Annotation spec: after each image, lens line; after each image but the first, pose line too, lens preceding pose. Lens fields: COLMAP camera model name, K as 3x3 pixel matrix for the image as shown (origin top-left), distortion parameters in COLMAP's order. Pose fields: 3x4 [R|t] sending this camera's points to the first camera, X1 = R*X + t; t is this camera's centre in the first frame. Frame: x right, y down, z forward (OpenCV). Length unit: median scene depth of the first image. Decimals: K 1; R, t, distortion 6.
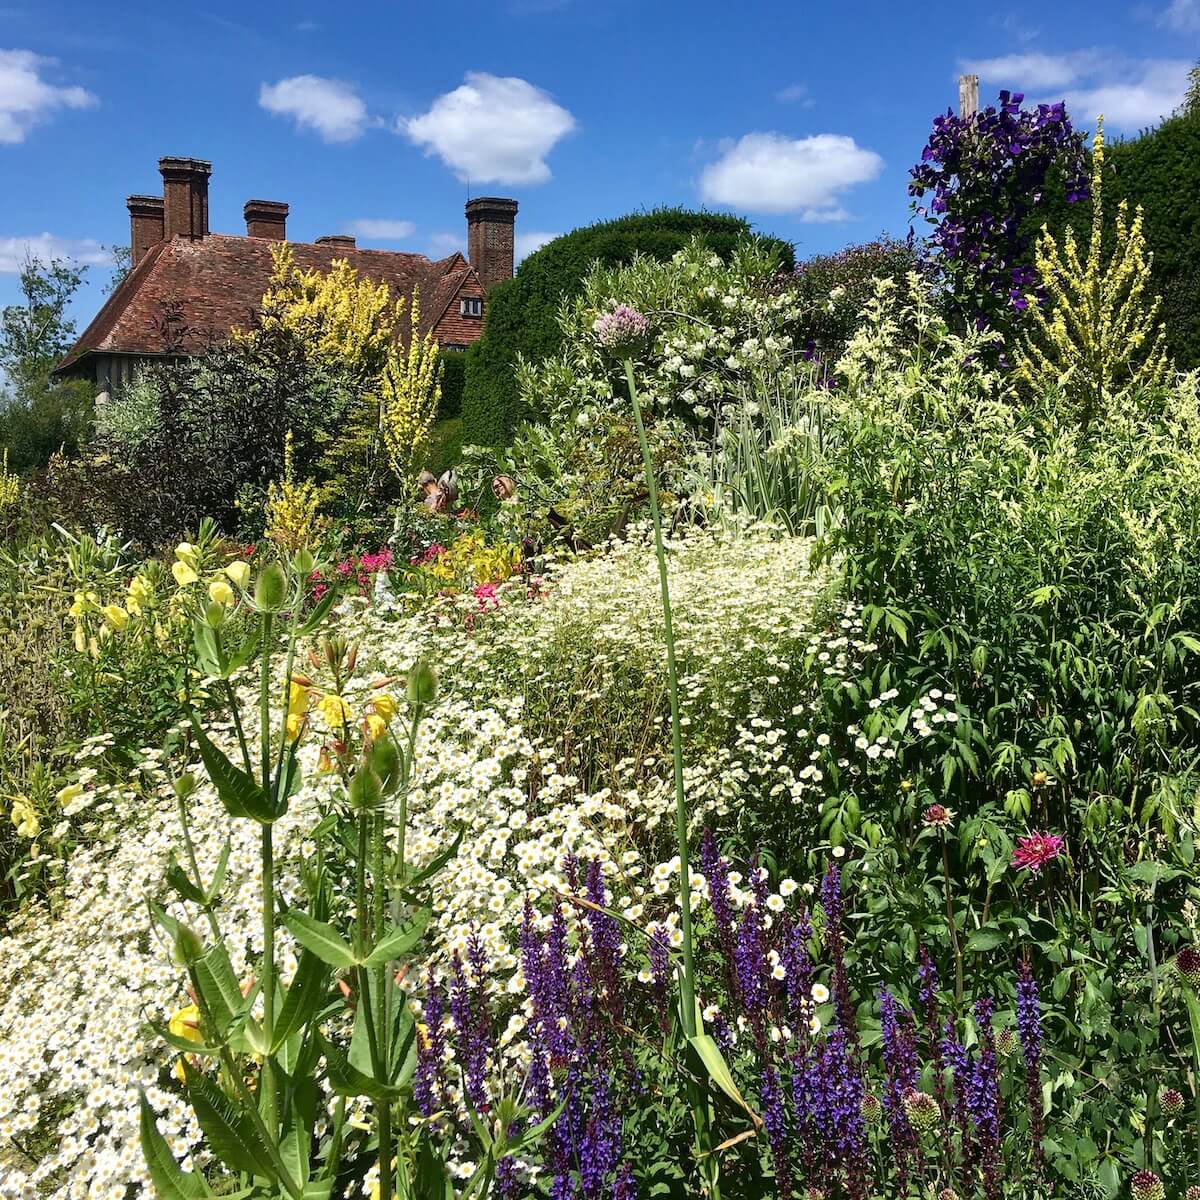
lens RADIAL K [[1290.7, 0, 600.0], [0, 1290.7, 600.0], [0, 0, 1]] dist [0.012022, 0.009104]
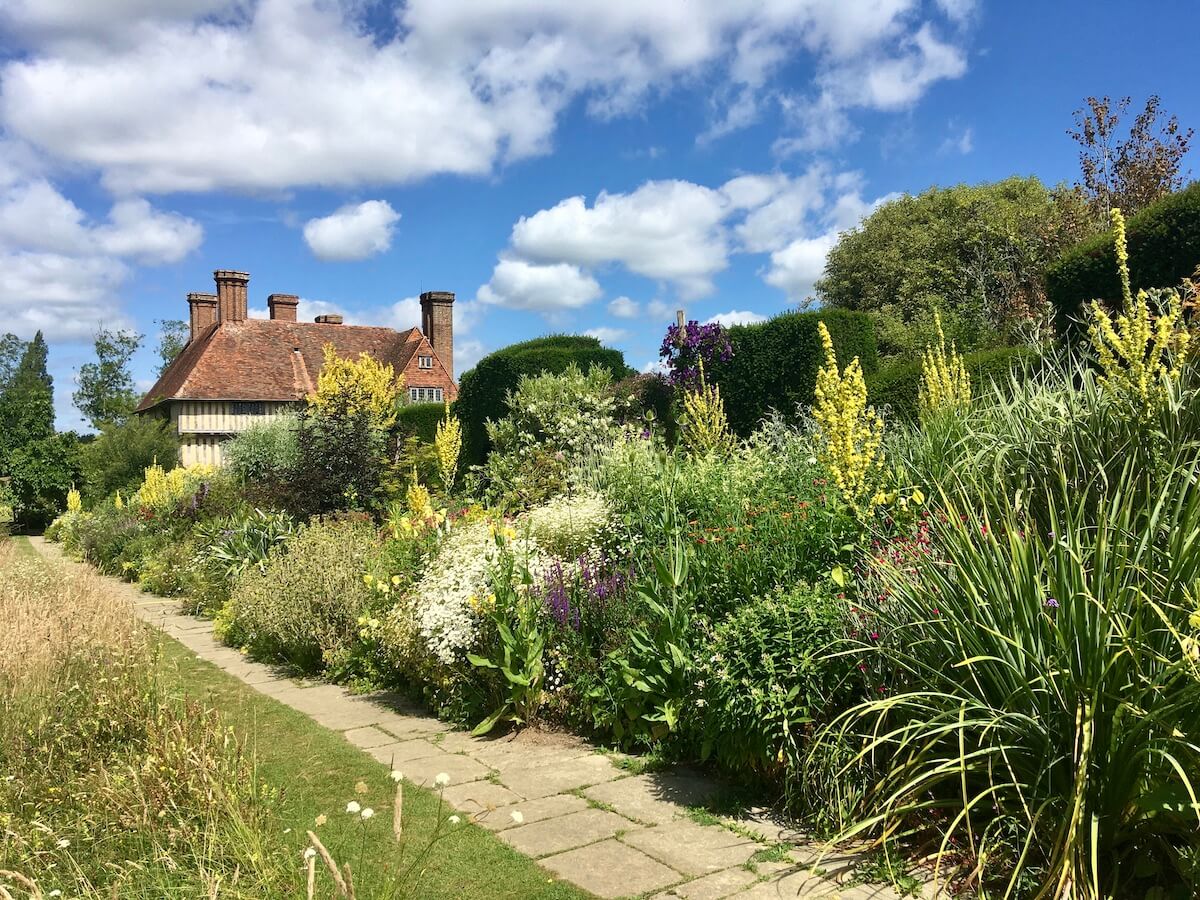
lens RADIAL K [[941.8, 0, 600.0], [0, 941.8, 450.0], [0, 0, 1]] dist [0.006965, 0.001972]
pose [[0.994448, -0.034279, 0.099488, -0.024020], [0.045114, 0.993041, -0.108786, 0.021588], [-0.095067, 0.112670, 0.989074, -0.336469]]
